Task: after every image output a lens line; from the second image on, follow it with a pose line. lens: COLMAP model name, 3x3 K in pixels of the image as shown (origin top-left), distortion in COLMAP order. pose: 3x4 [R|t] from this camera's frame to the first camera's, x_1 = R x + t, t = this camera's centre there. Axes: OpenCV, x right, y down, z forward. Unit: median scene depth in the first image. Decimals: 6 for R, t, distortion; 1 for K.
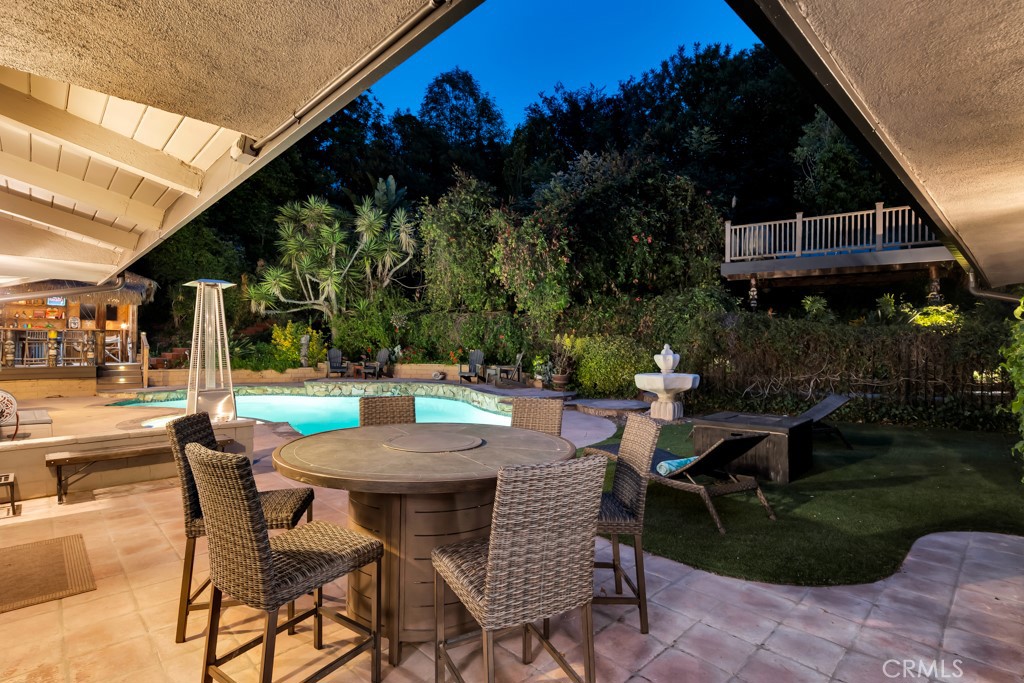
lens RADIAL K [[503.5, 0, 510.7], [0, 503.5, 343.9], [0, 0, 1]] dist [-0.002782, -0.000374]
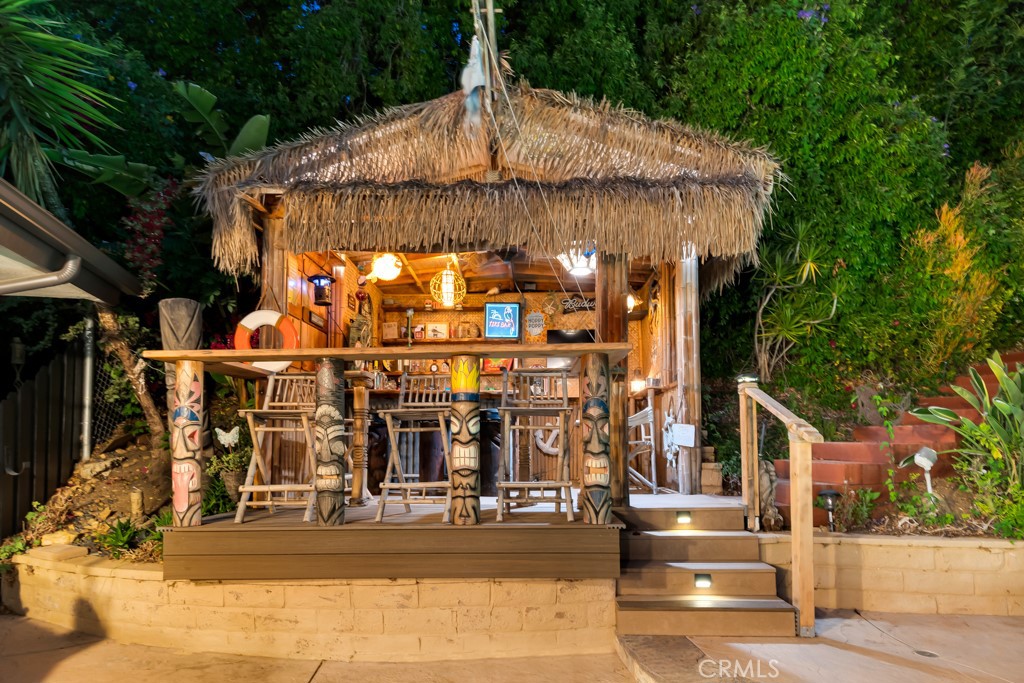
lens RADIAL K [[503.5, 0, 511.3], [0, 503.5, 342.1], [0, 0, 1]] dist [-0.002782, -0.000374]
pose [[0.725335, -0.138302, -0.674361, -0.740011], [0.006338, 0.980911, -0.194353, 0.010282], [0.688367, 0.136697, 0.712365, 0.848845]]
